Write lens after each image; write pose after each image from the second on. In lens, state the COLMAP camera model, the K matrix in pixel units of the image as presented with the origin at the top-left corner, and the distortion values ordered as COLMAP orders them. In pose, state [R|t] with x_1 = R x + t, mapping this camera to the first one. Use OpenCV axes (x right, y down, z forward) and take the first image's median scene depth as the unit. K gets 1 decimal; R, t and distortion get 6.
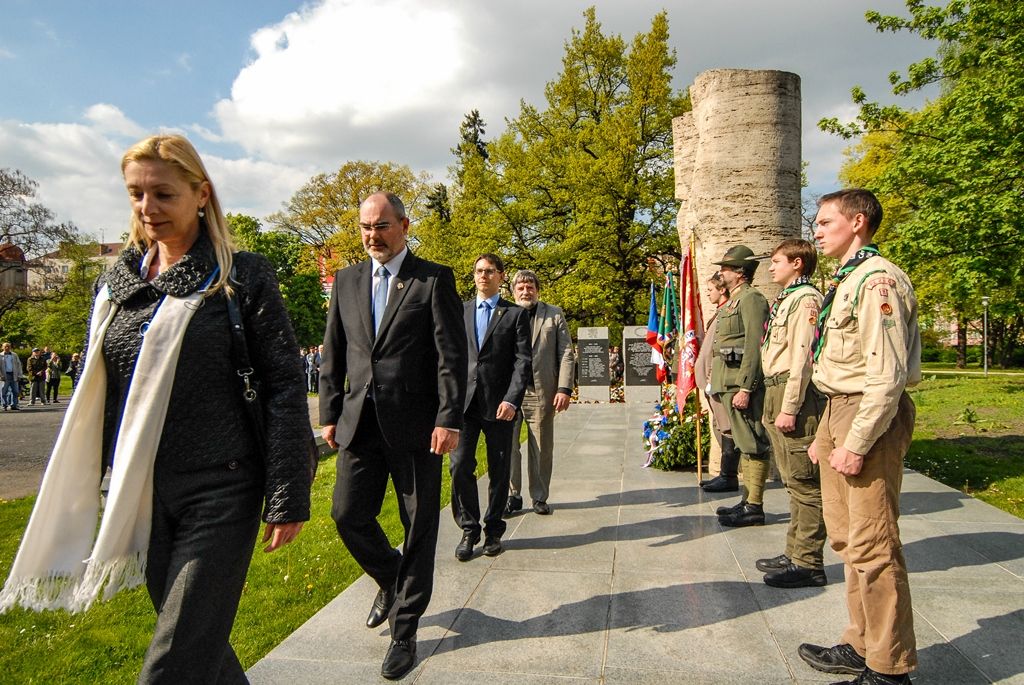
lens RADIAL K [[639.4, 0, 517.7], [0, 639.4, 345.2], [0, 0, 1]] dist [0.044437, -0.036911]
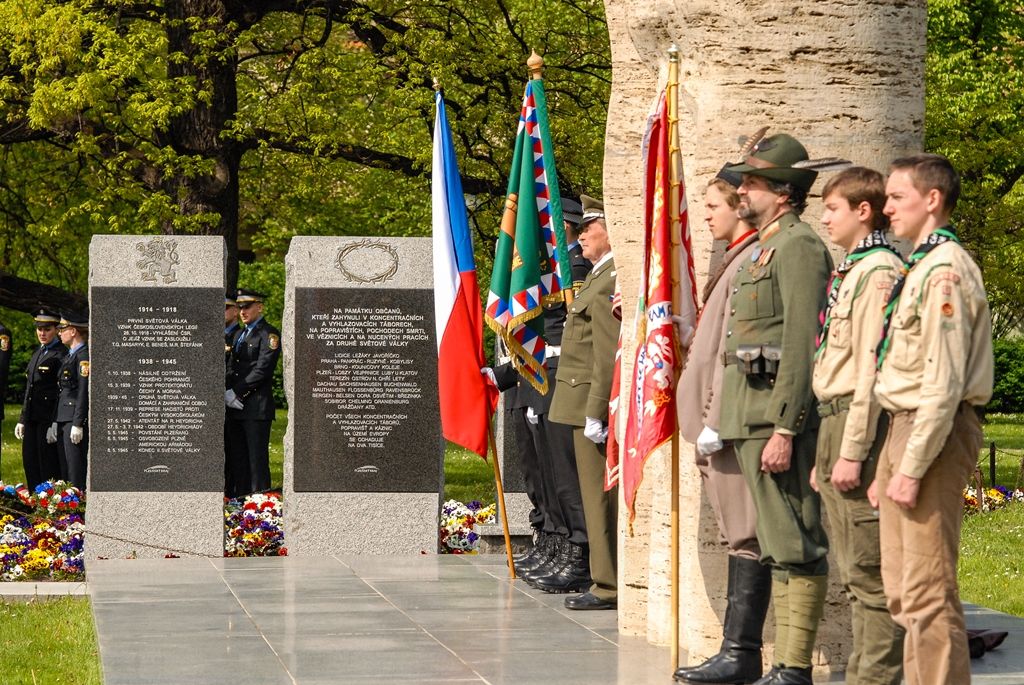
lens RADIAL K [[4471.2, 0, 512.8], [0, 4471.2, 257.7], [0, 0, 1]] dist [0.129071, 0.000000]
pose [[0.959740, 0.027354, 0.279555, -0.378670], [-0.025348, 0.999620, -0.010786, -0.011006], [-0.279743, 0.003266, 0.960069, -1.045535]]
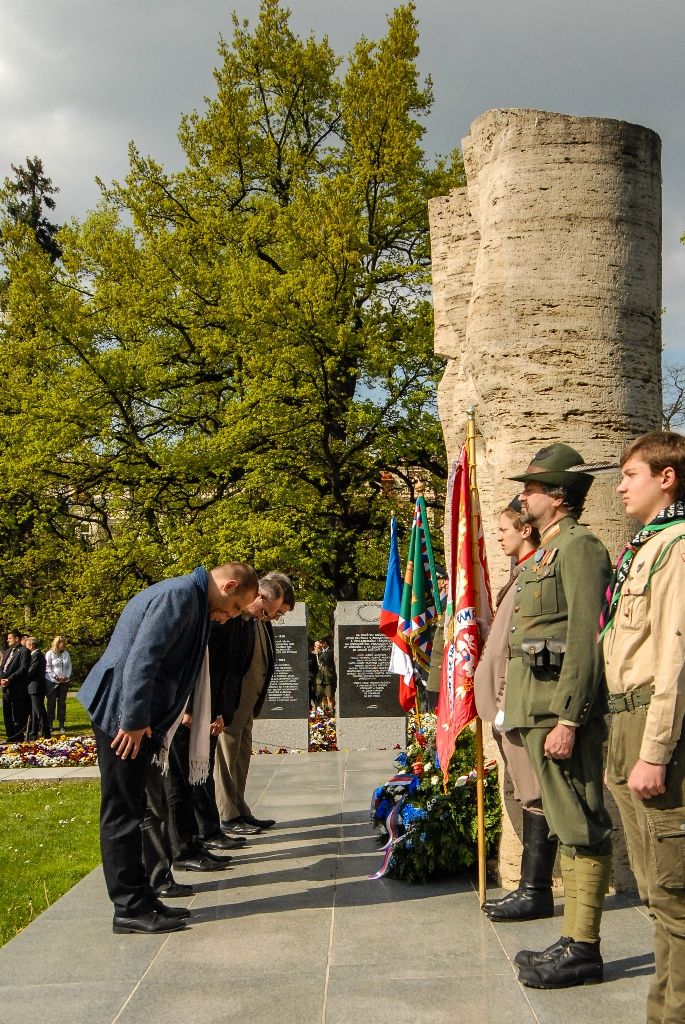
lens RADIAL K [[1250.8, 0, 411.0], [0, 1250.8, 622.5], [0, 0, 1]] dist [0.048970, 0.000000]
pose [[0.974770, 0.003821, 0.223179, 0.001813], [-0.000826, 0.999908, -0.013514, 0.001276], [-0.223210, 0.012989, 0.974684, 0.019439]]
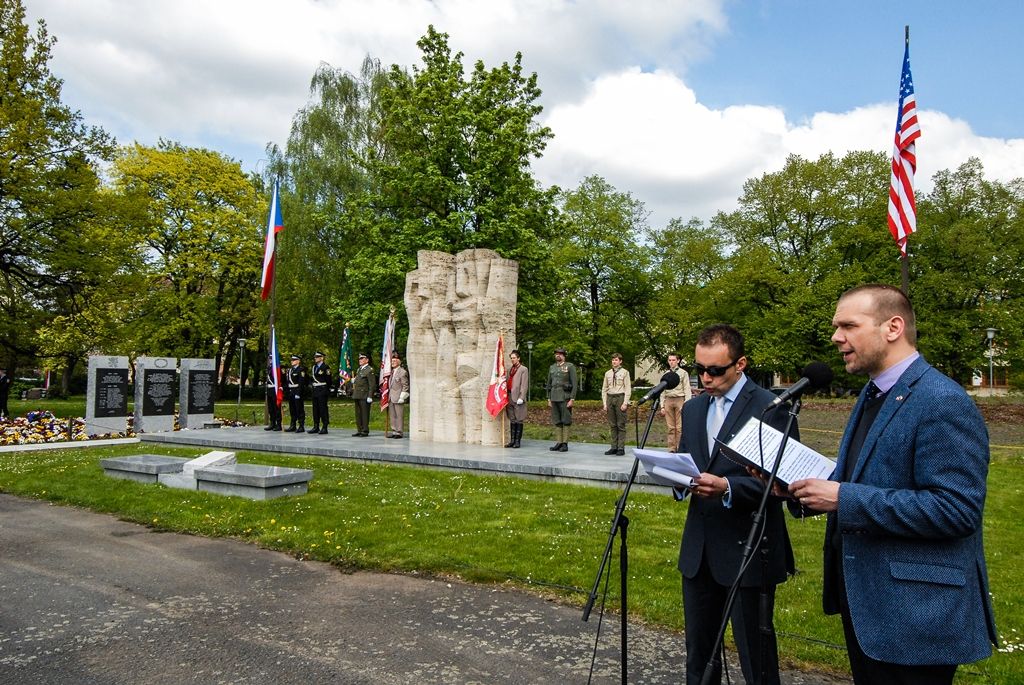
lens RADIAL K [[773.5, 0, 518.5], [0, 773.5, 341.7], [0, 0, 1]] dist [0.039083, 0.000273]
pose [[0.404735, 0.066647, 0.912002, -1.286297], [-0.025347, 0.997775, -0.061666, 0.013367], [-0.914083, 0.001842, 0.405523, -0.065894]]
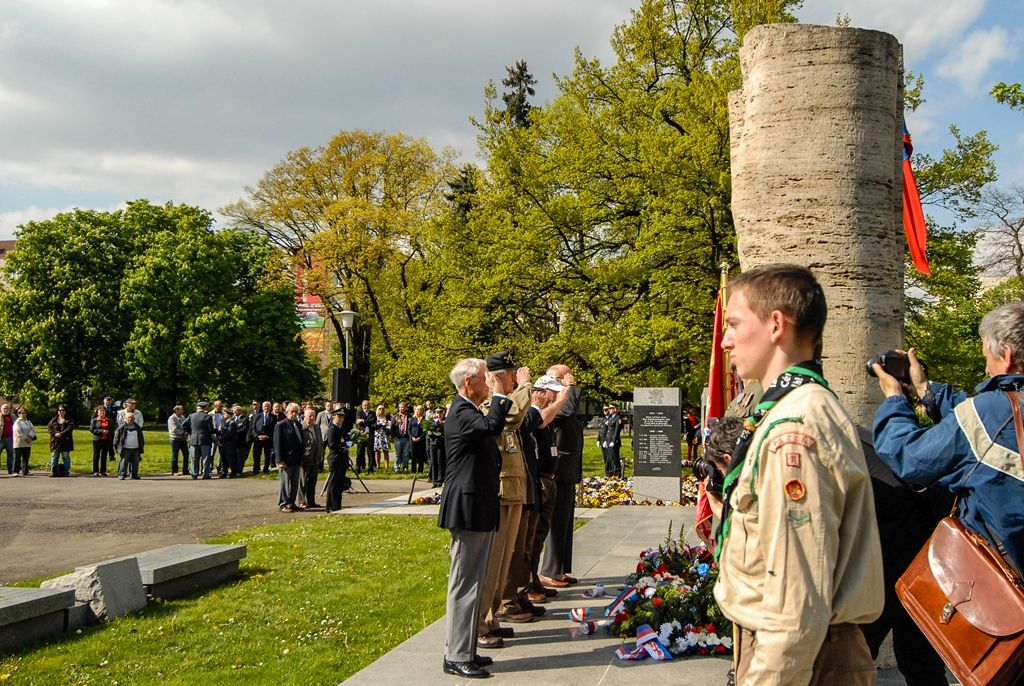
lens RADIAL K [[937.2, 0, 564.7], [0, 937.2, 339.1], [0, 0, 1]] dist [0.044549, 0.000000]
pose [[0.999406, 0.020594, -0.027617, 0.087172], [-0.022265, 0.997849, -0.061650, -0.029558], [0.026288, 0.062228, 0.997716, 0.038401]]
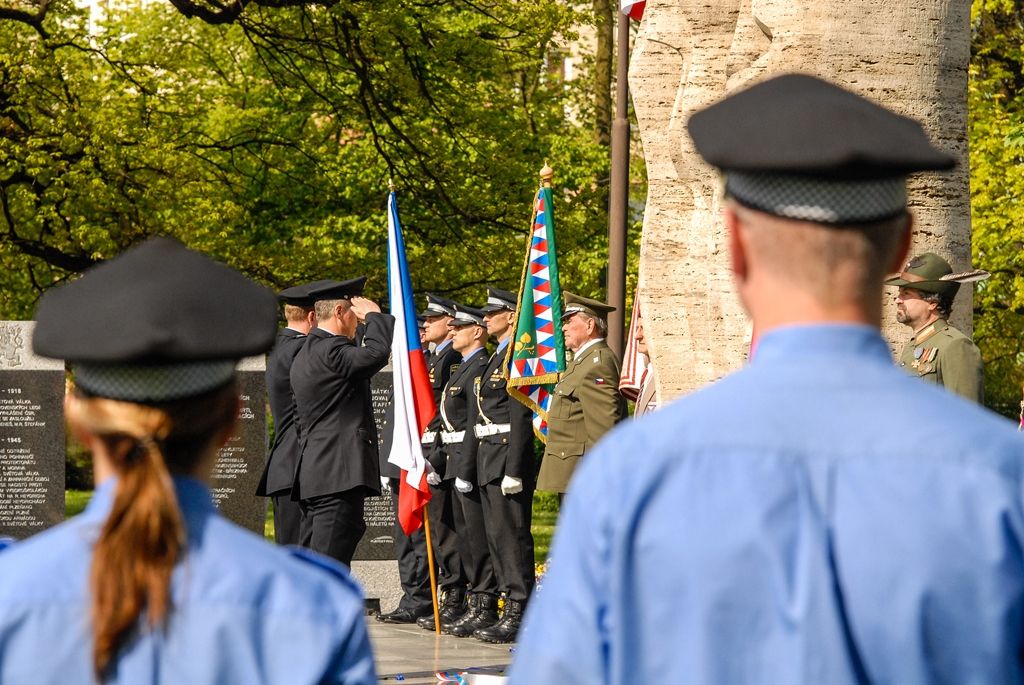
lens RADIAL K [[4948.6, 0, 511.4], [0, 4948.6, 345.2], [0, 0, 1]] dist [0.074878, 0.000000]
pose [[0.899406, 0.021729, 0.436574, -0.958779], [-0.020043, 0.999763, -0.008467, -0.012536], [-0.436655, -0.001135, 0.899628, -1.407445]]
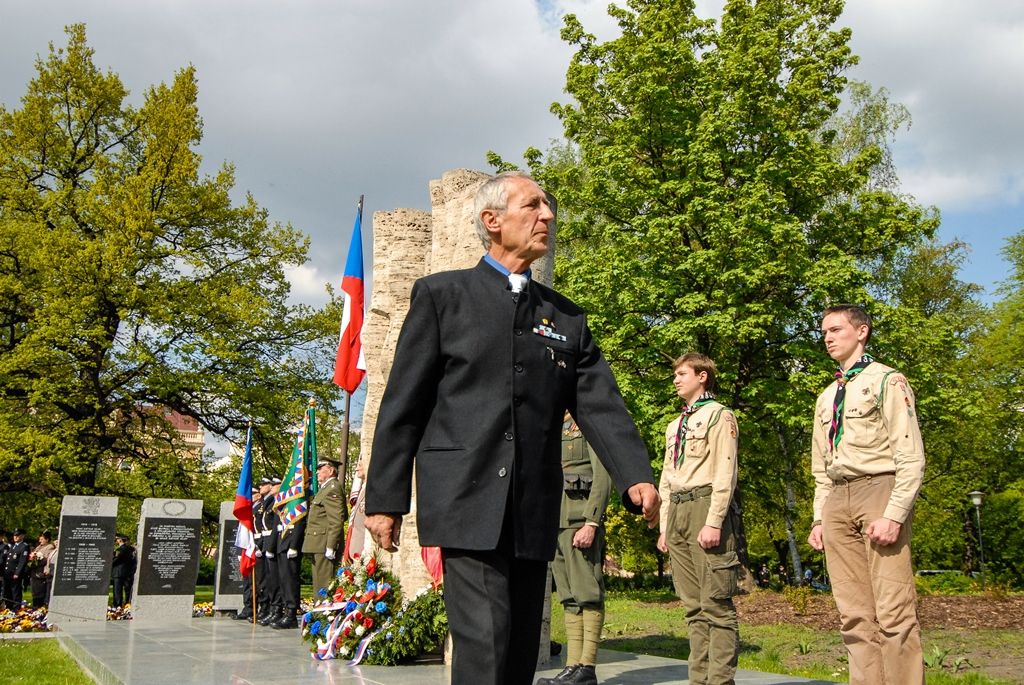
lens RADIAL K [[971.7, 0, 508.5], [0, 971.7, 338.2], [0, 0, 1]] dist [0.047794, 0.000000]
pose [[0.795627, 0.166421, 0.582479, -0.251118], [-0.029850, 0.971127, -0.236689, 0.064365], [-0.605051, 0.170929, 0.777622, -0.000321]]
